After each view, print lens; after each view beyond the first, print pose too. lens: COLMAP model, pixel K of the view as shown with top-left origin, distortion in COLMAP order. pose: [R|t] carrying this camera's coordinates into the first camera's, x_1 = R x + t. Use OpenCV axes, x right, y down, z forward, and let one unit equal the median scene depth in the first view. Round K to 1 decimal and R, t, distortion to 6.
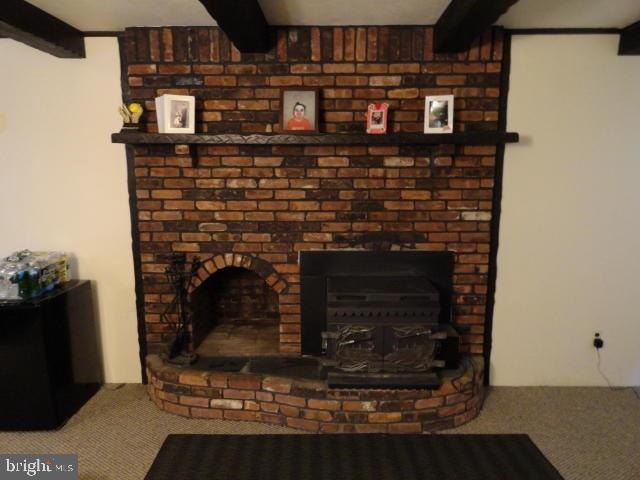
lens RADIAL K [[439.4, 0, 320.0], [0, 439.4, 240.0], [0, 0, 1]] dist [-0.004276, 0.004992]
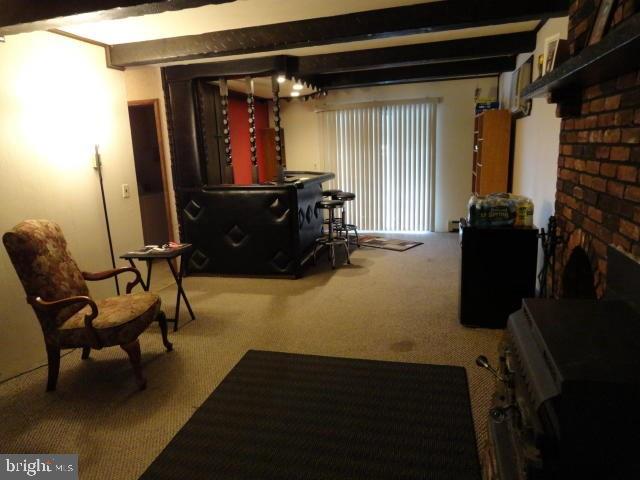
lens RADIAL K [[439.4, 0, 320.0], [0, 439.4, 240.0], [0, 0, 1]] dist [-0.004276, 0.004992]
pose [[-0.246376, 0.209832, -0.946187, 0.677100], [-0.111195, 0.963714, 0.242673, -0.091895], [0.962774, 0.165000, -0.214104, 0.764943]]
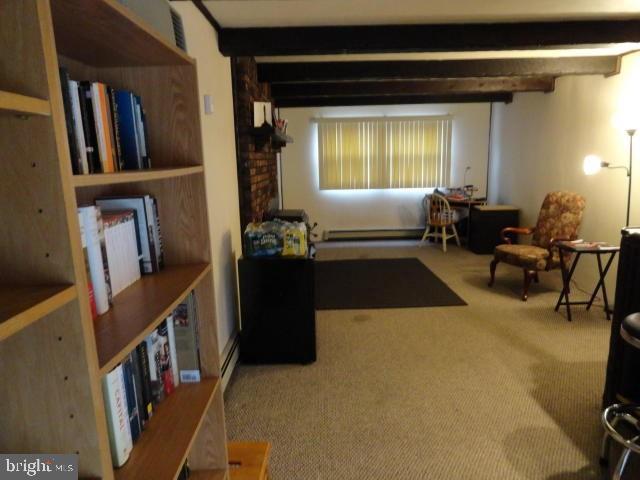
lens RADIAL K [[439.4, 0, 320.0], [0, 439.4, 240.0], [0, 0, 1]] dist [-0.004276, 0.004992]
pose [[-0.008332, -0.185879, 0.982537, -1.849039], [0.180328, 0.966183, 0.184314, -0.118213], [-0.983571, 0.178715, 0.025469, 0.827208]]
